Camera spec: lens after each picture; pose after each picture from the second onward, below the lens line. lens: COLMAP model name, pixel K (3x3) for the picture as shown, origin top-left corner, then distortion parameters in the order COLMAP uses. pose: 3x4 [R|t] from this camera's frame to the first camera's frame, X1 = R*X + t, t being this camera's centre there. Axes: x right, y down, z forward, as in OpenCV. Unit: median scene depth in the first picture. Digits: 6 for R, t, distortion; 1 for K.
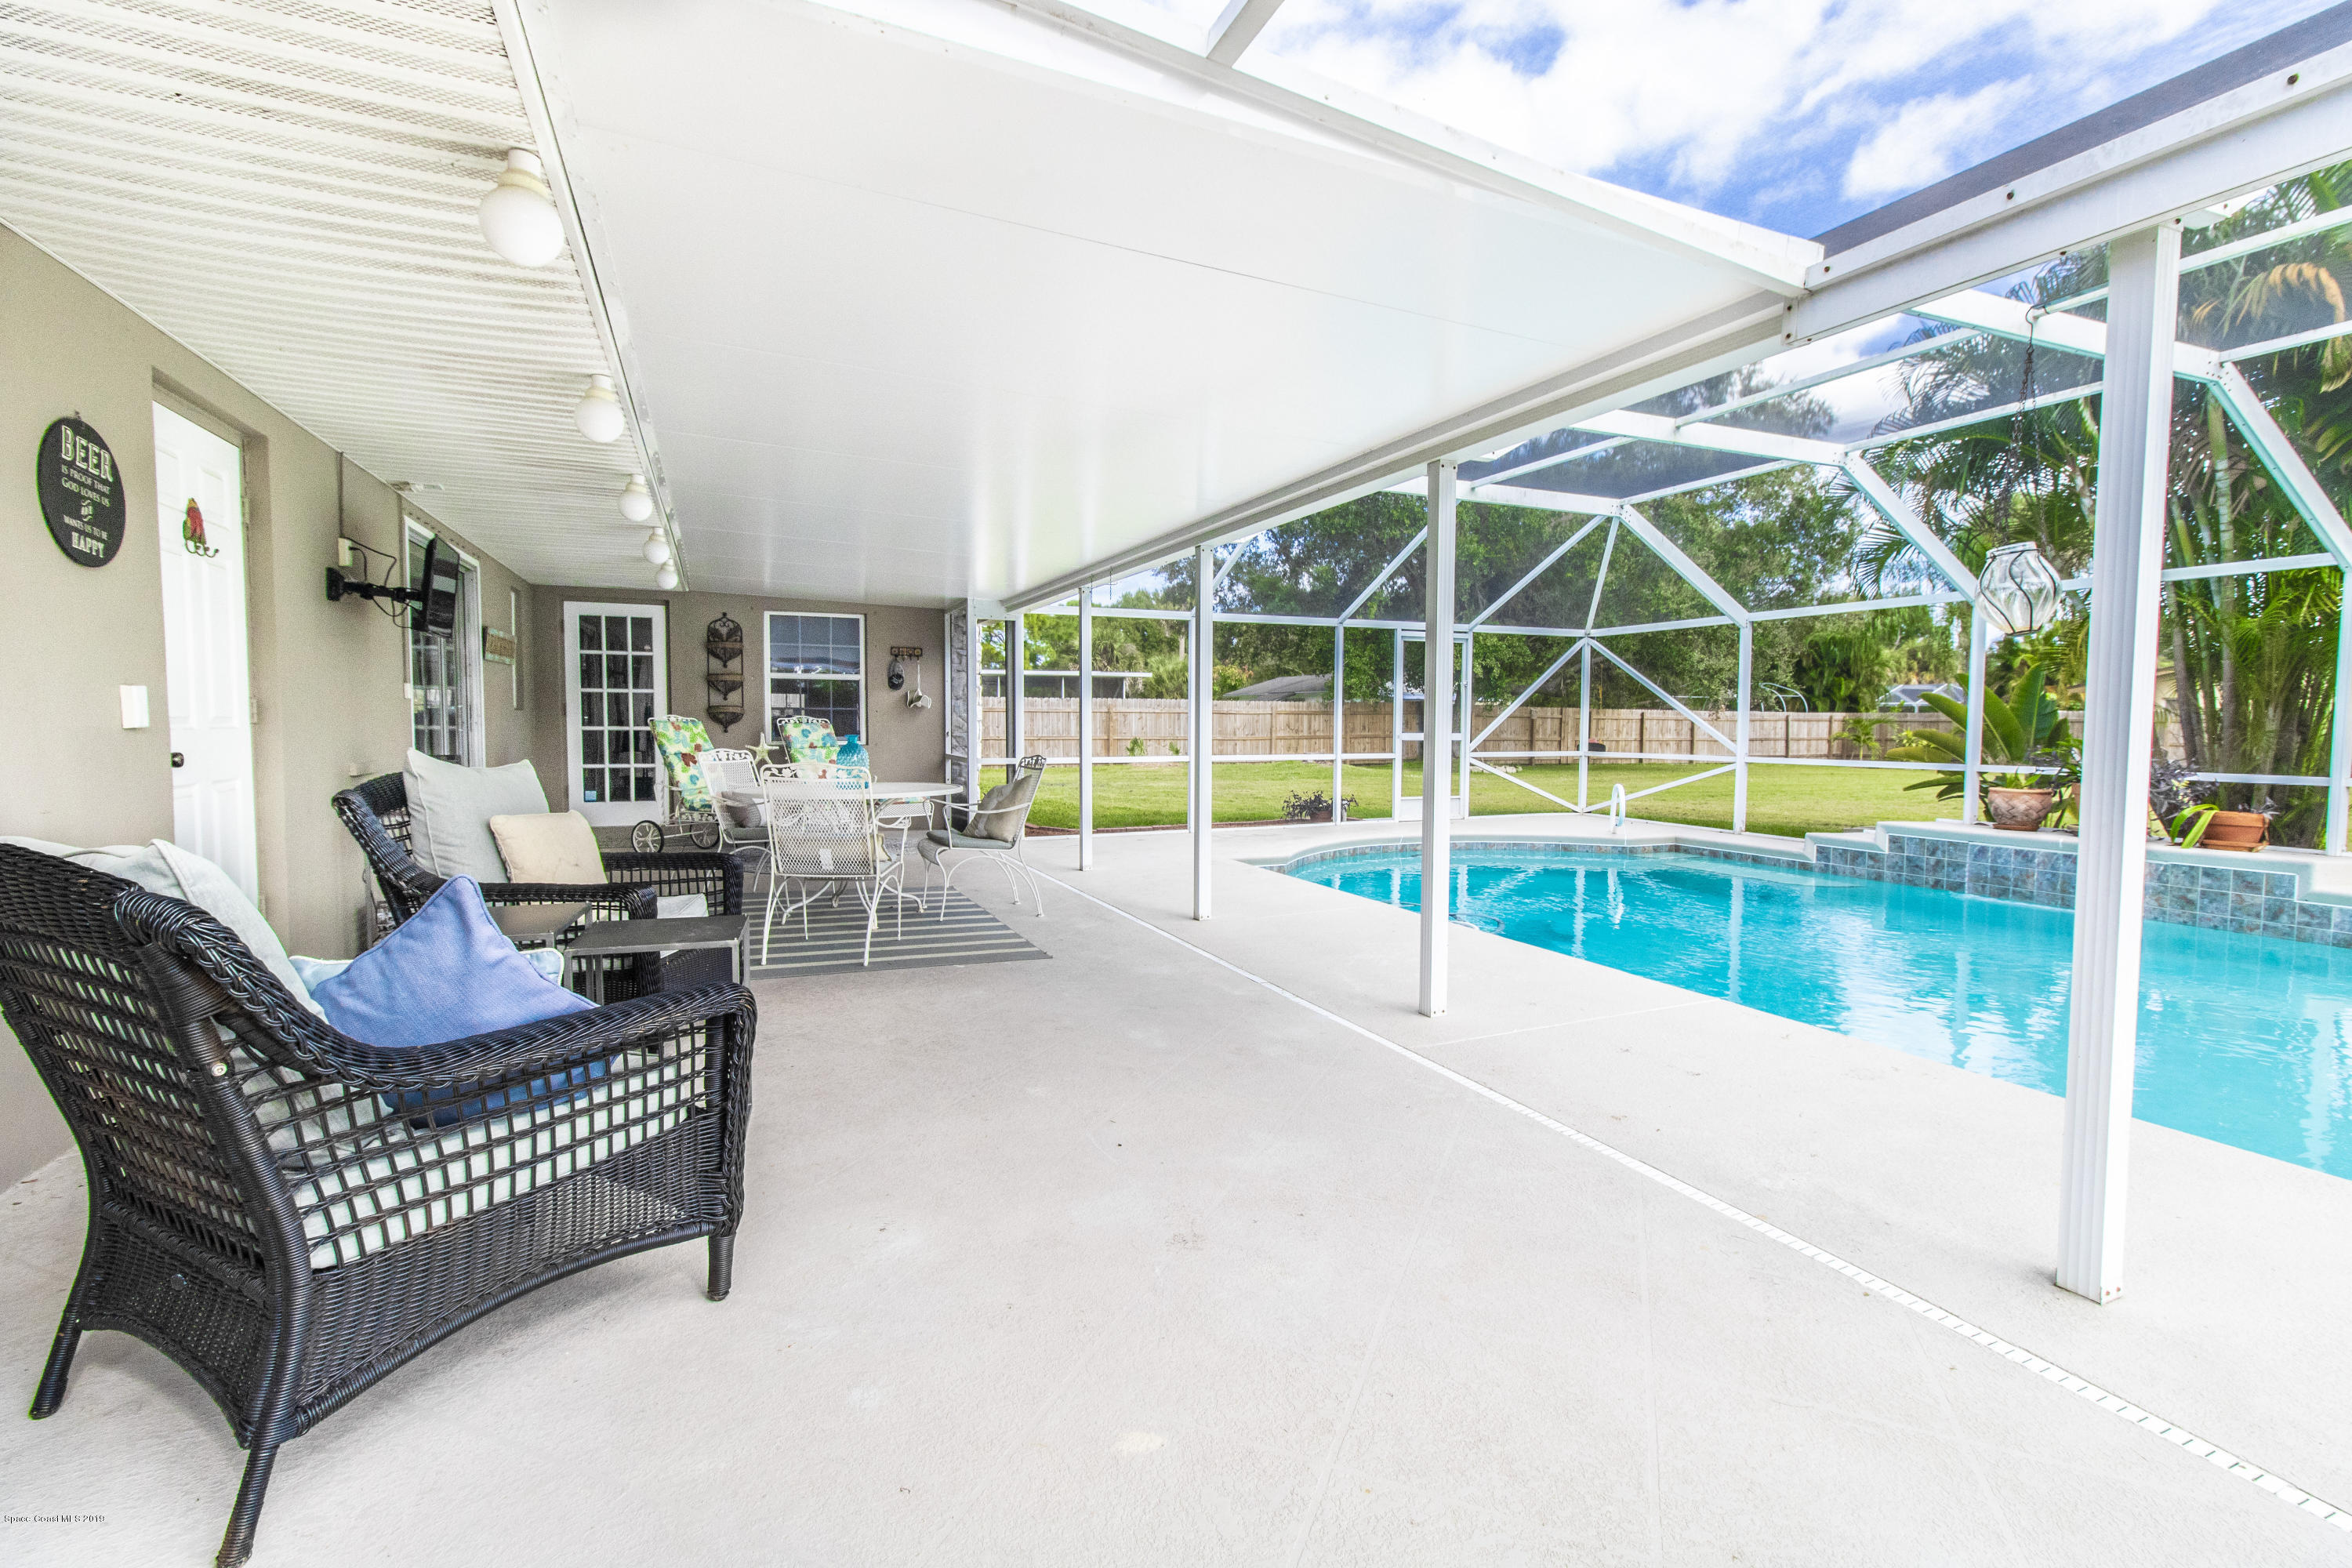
lens RADIAL K [[1078.2, 0, 1183.7], [0, 1078.2, 778.2], [0, 0, 1]] dist [0.005030, -0.000226]
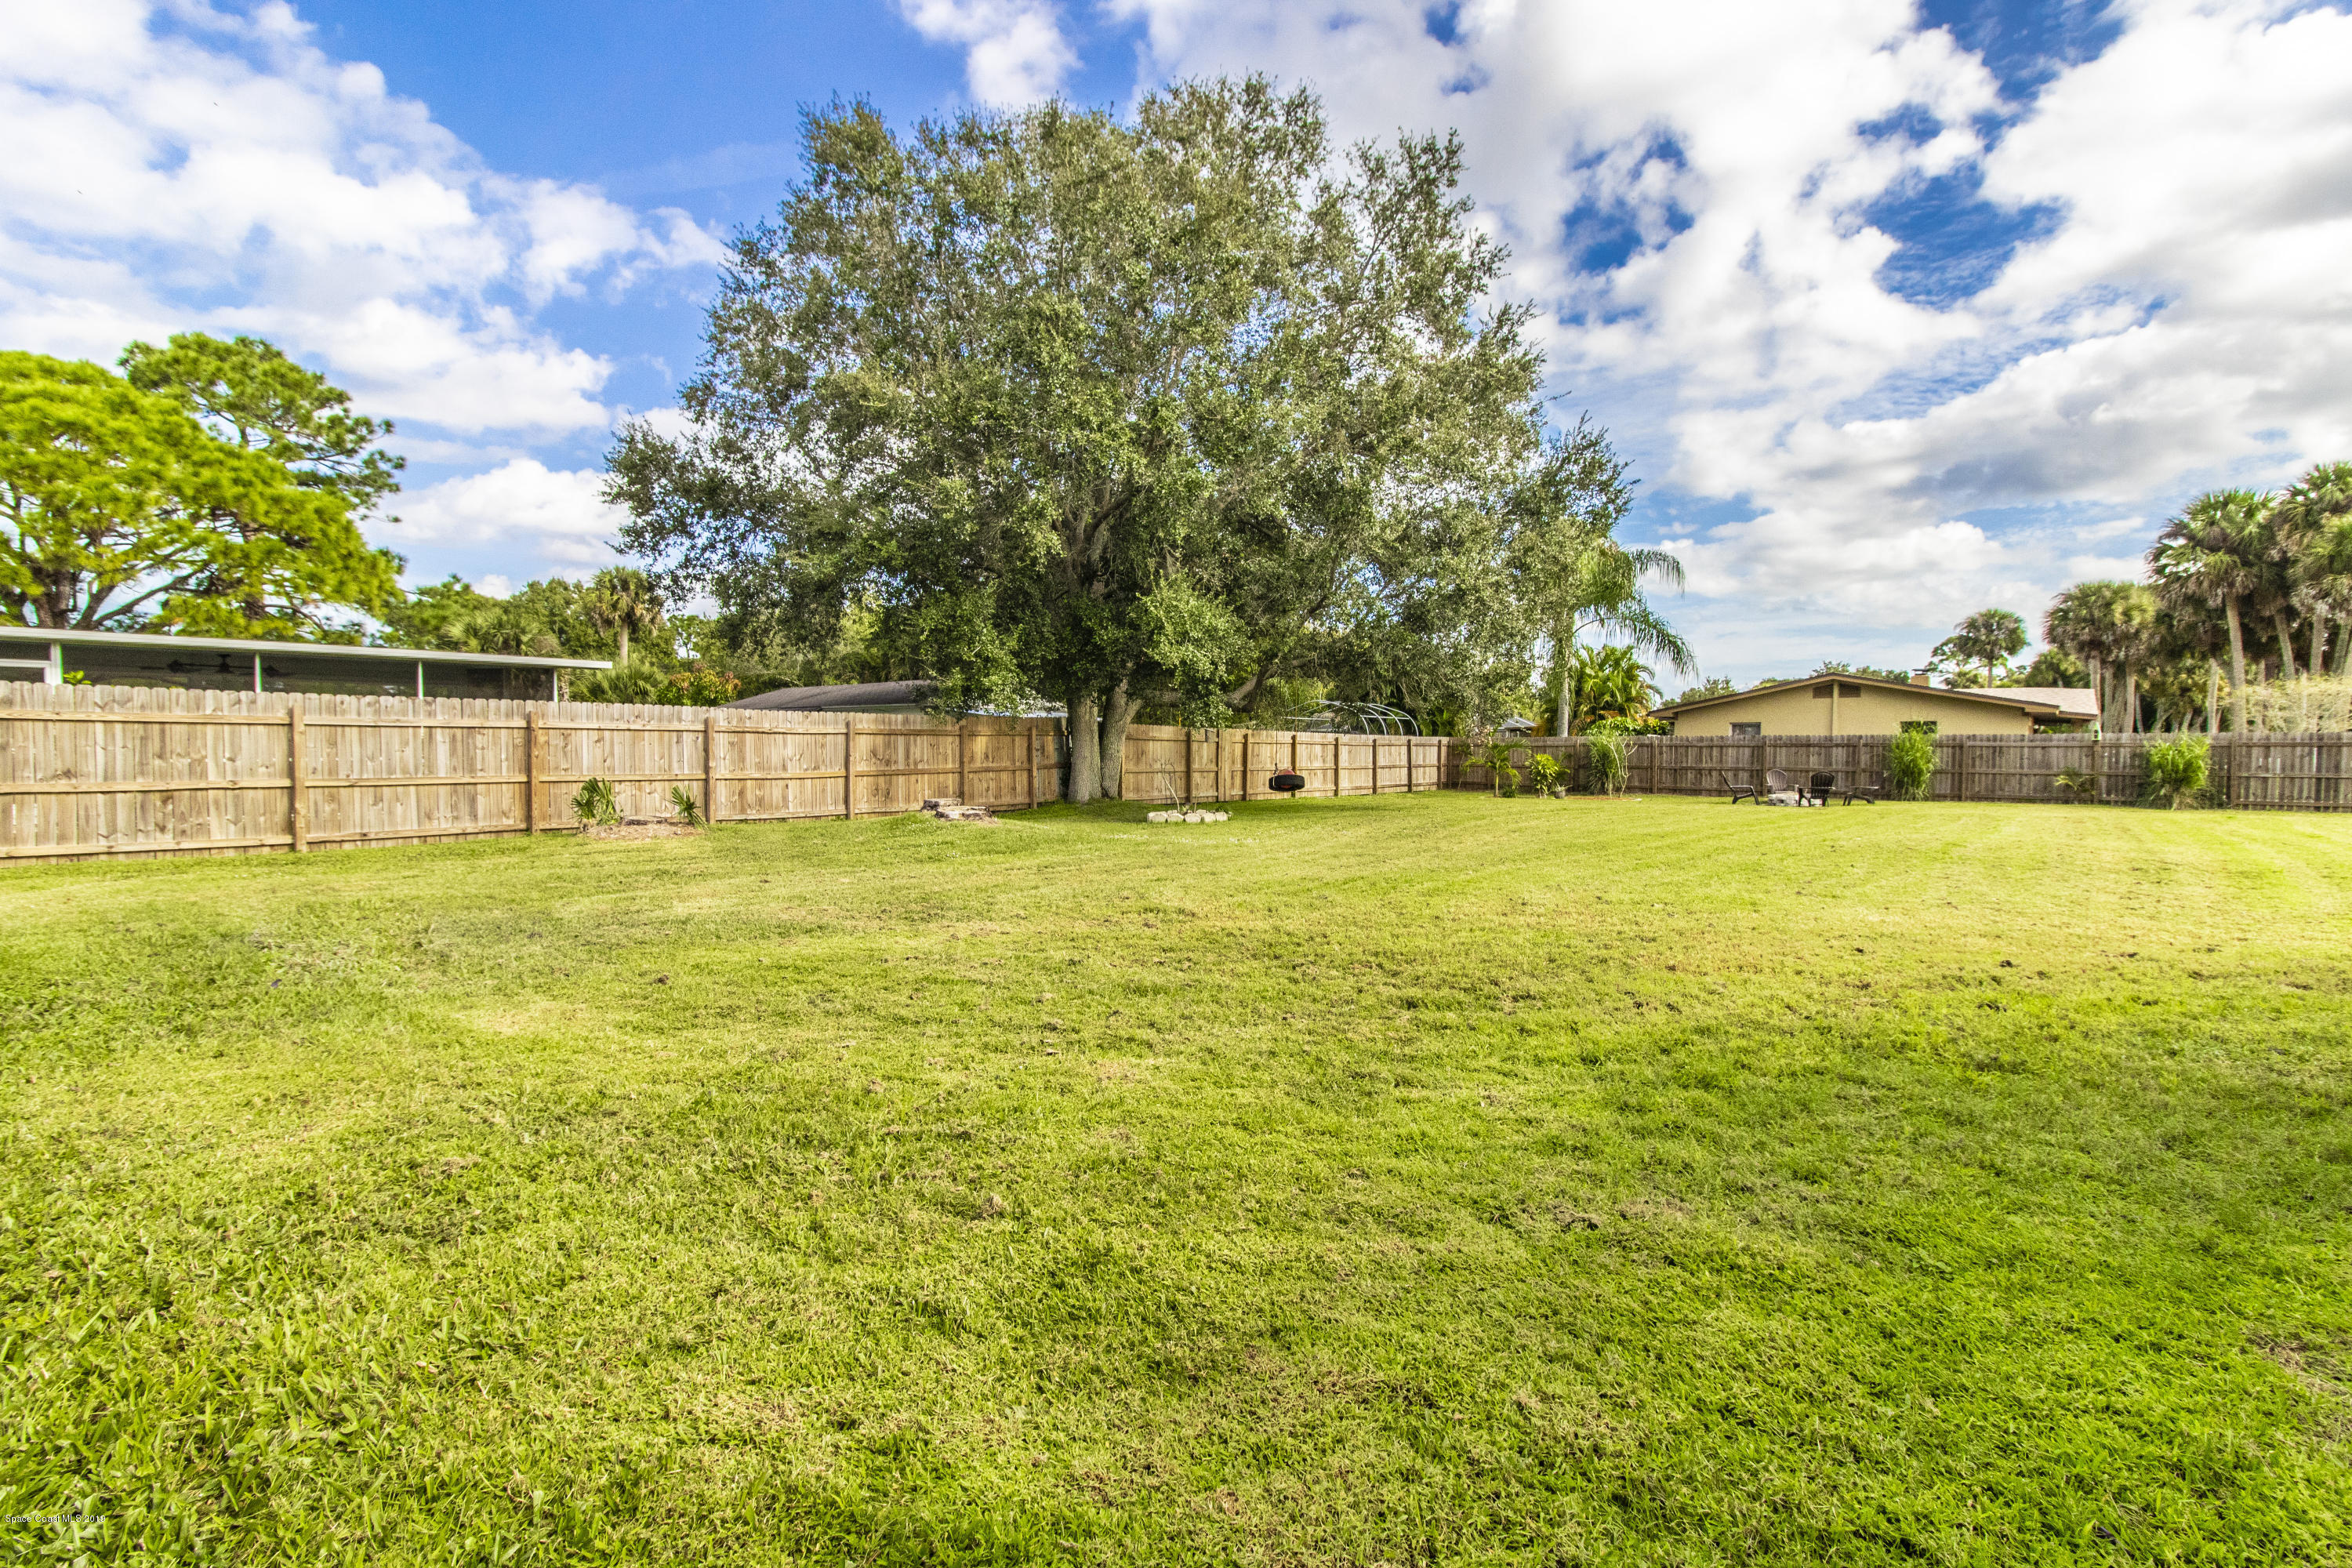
lens RADIAL K [[1078.2, 0, 1183.7], [0, 1078.2, 778.2], [0, 0, 1]] dist [0.005030, -0.000226]
pose [[0.881000, -0.015432, 0.472864, -0.106134], [0.027250, 0.999464, -0.018152, -0.055919], [-0.472330, 0.028877, 0.880949, 1.139242]]
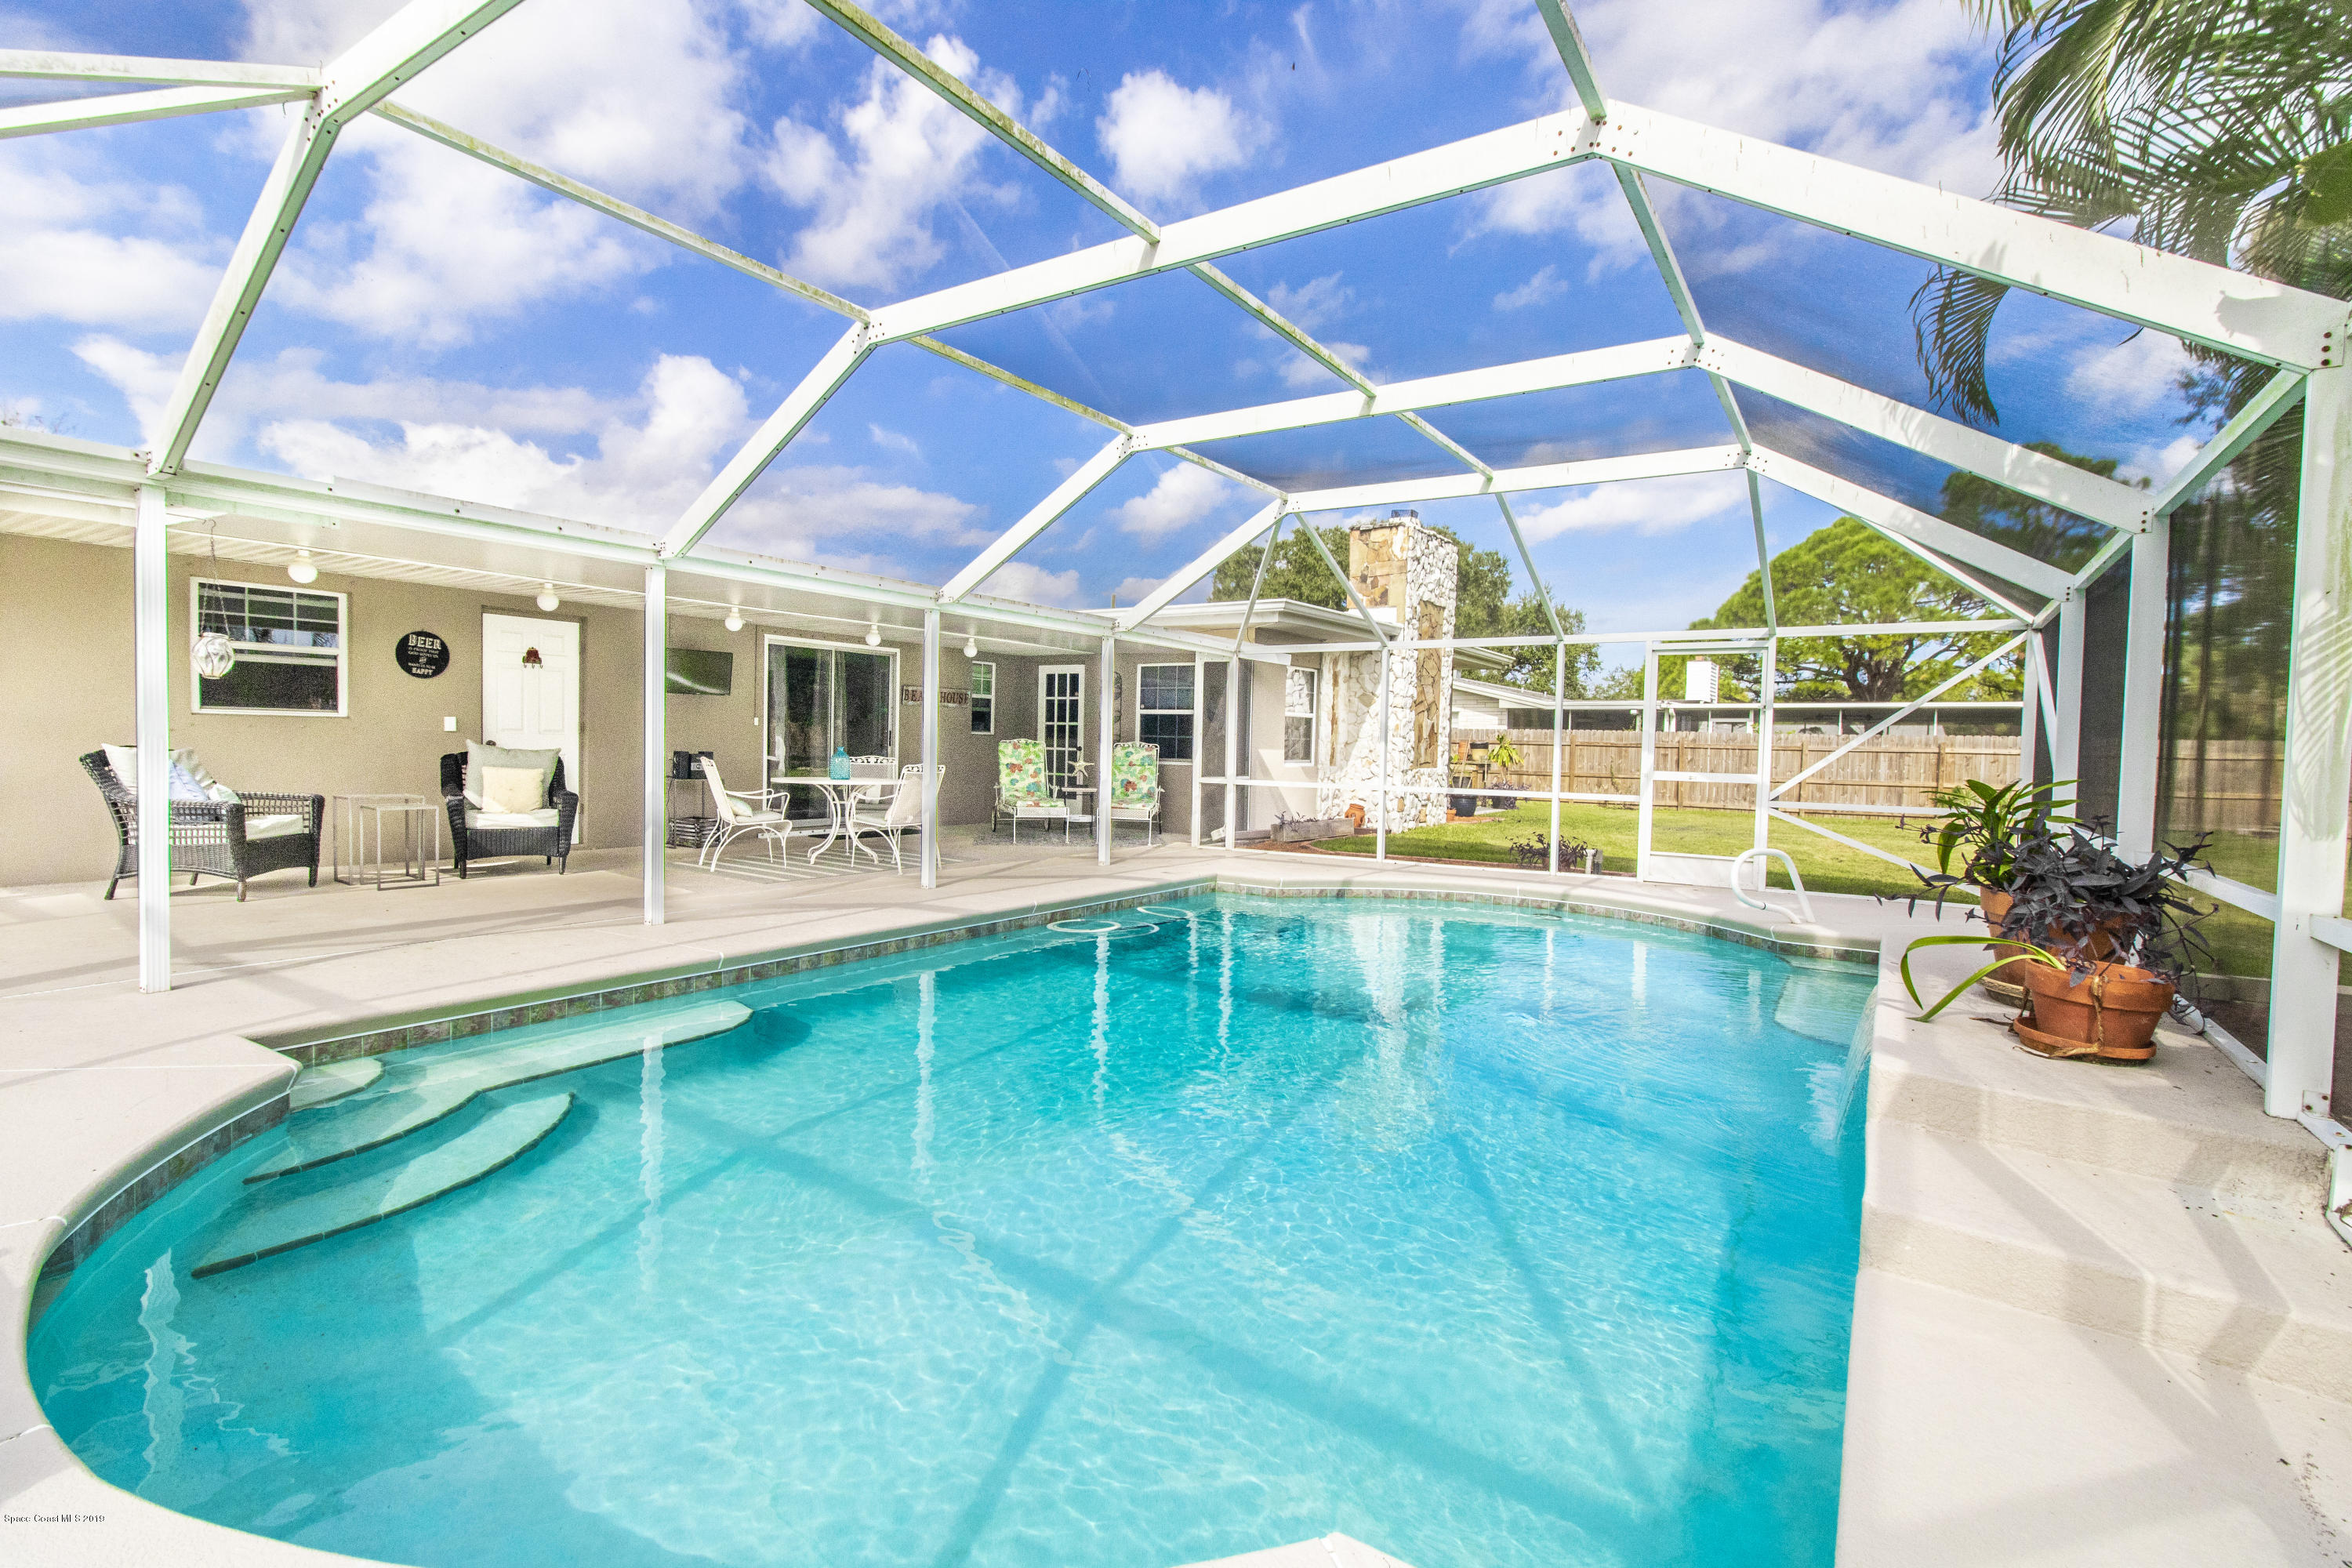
lens RADIAL K [[1079.4, 0, 1203.9], [0, 1079.4, 780.4], [0, 0, 1]] dist [0.002269, 0.000023]
pose [[0.567464, 0.036525, -0.822587, 0.754120], [-0.065913, 0.997825, -0.001164, -0.013614], [0.820756, 0.054879, 0.568637, 0.304095]]
